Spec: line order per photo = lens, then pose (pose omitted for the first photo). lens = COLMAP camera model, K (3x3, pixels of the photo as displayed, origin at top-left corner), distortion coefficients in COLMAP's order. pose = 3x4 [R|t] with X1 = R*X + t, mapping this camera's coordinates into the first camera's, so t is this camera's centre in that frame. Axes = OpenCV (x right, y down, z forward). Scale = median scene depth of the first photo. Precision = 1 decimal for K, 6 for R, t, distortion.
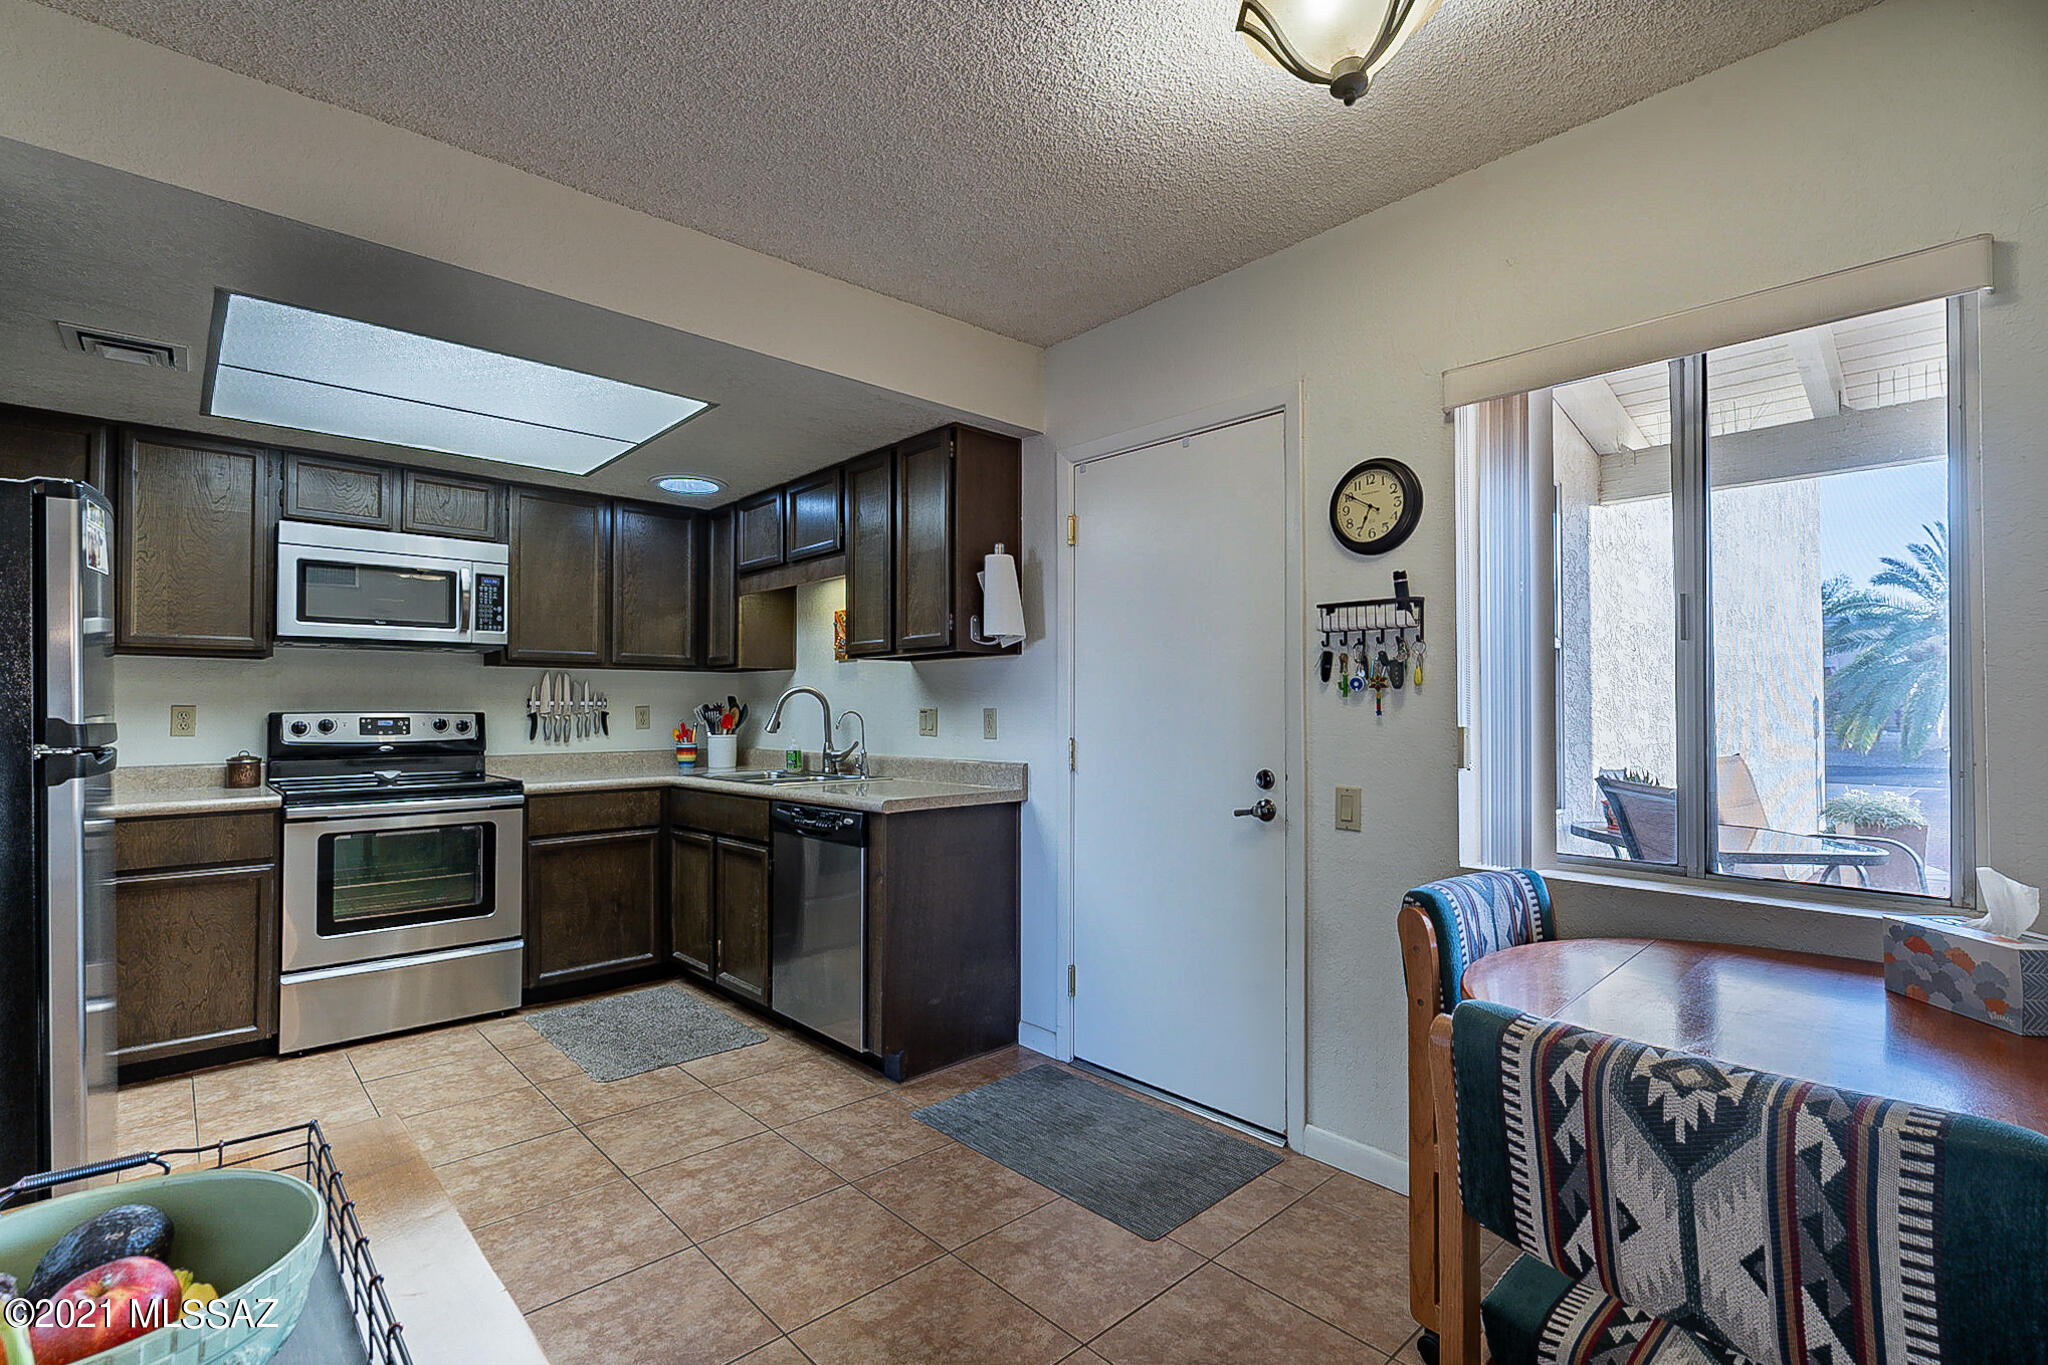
lens RADIAL K [[940.0, 0, 1023.9], [0, 940.0, 691.2], [0, 0, 1]] dist [0.000788, 0.000759]
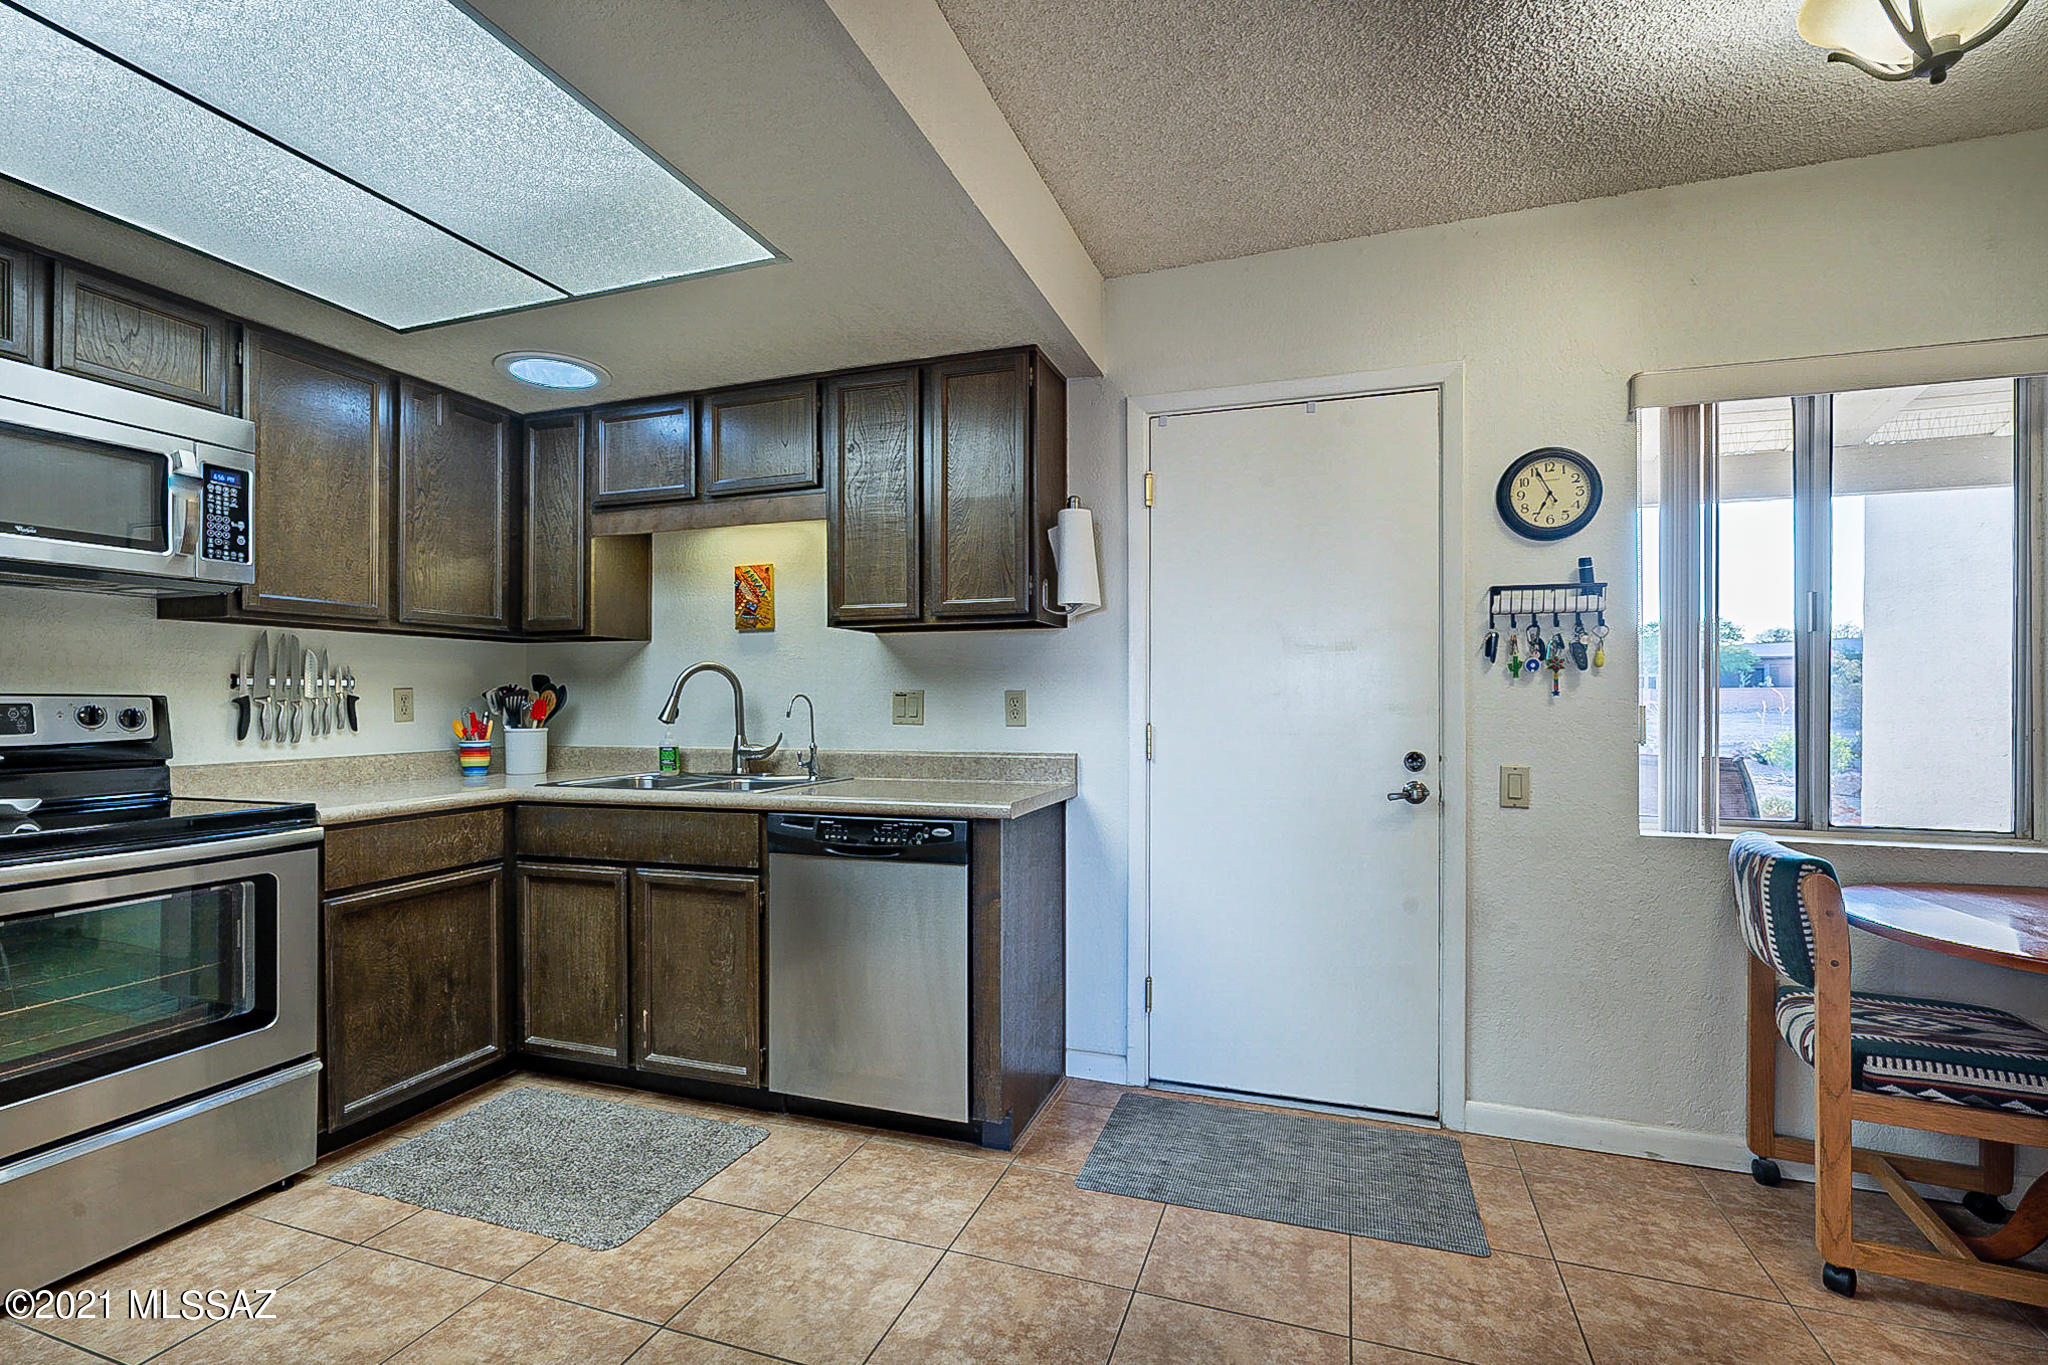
lens RADIAL K [[940.0, 0, 1020.8], [0, 940.0, 691.1], [0, 0, 1]] dist [0.000788, 0.000759]
pose [[0.885239, 0.004687, 0.465114, -0.405957], [-0.008578, 0.999944, 0.006249, 0.012487], [-0.465058, -0.009521, 0.885229, 0.230371]]
